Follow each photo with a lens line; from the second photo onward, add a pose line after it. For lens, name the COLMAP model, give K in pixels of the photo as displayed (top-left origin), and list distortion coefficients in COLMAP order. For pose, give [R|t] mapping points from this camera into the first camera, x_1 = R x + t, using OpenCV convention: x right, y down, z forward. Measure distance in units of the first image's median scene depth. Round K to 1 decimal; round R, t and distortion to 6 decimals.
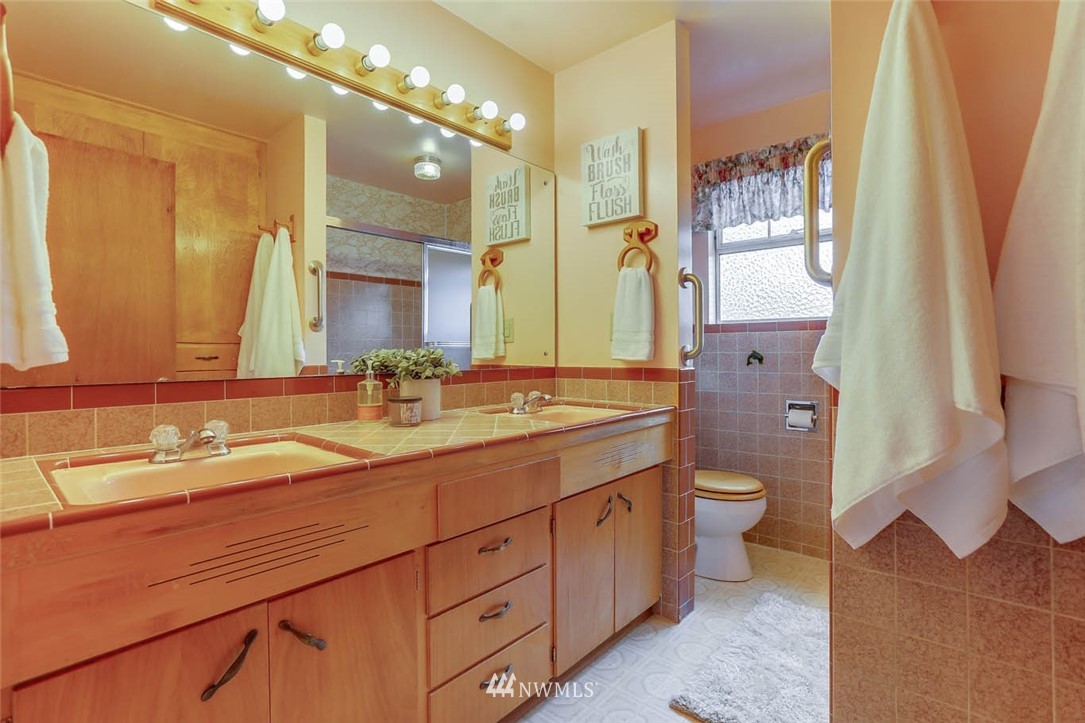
lens RADIAL K [[523.6, 0, 542.5], [0, 523.6, 361.5], [0, 0, 1]] dist [-0.002425, -0.000183]
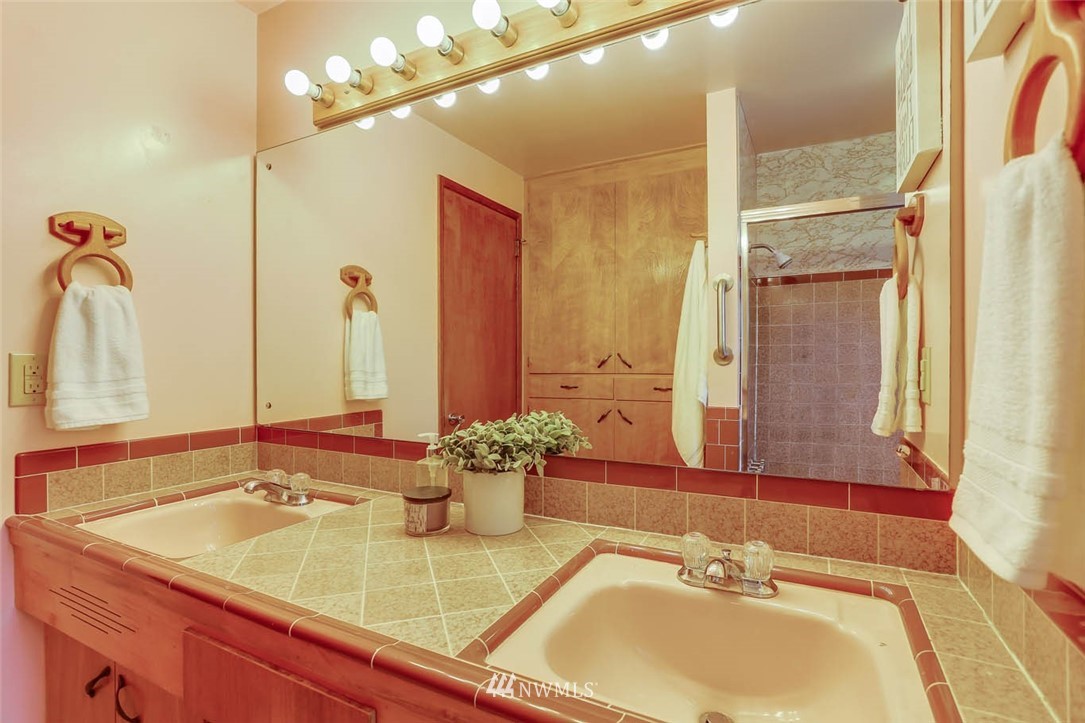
lens RADIAL K [[523.6, 0, 542.5], [0, 523.6, 361.5], [0, 0, 1]] dist [-0.002425, -0.000183]
pose [[0.219829, 0.012352, -0.975460, 0.265244], [-0.013960, 0.999857, 0.009515, -0.064838], [0.975439, 0.011526, 0.219970, 0.564062]]
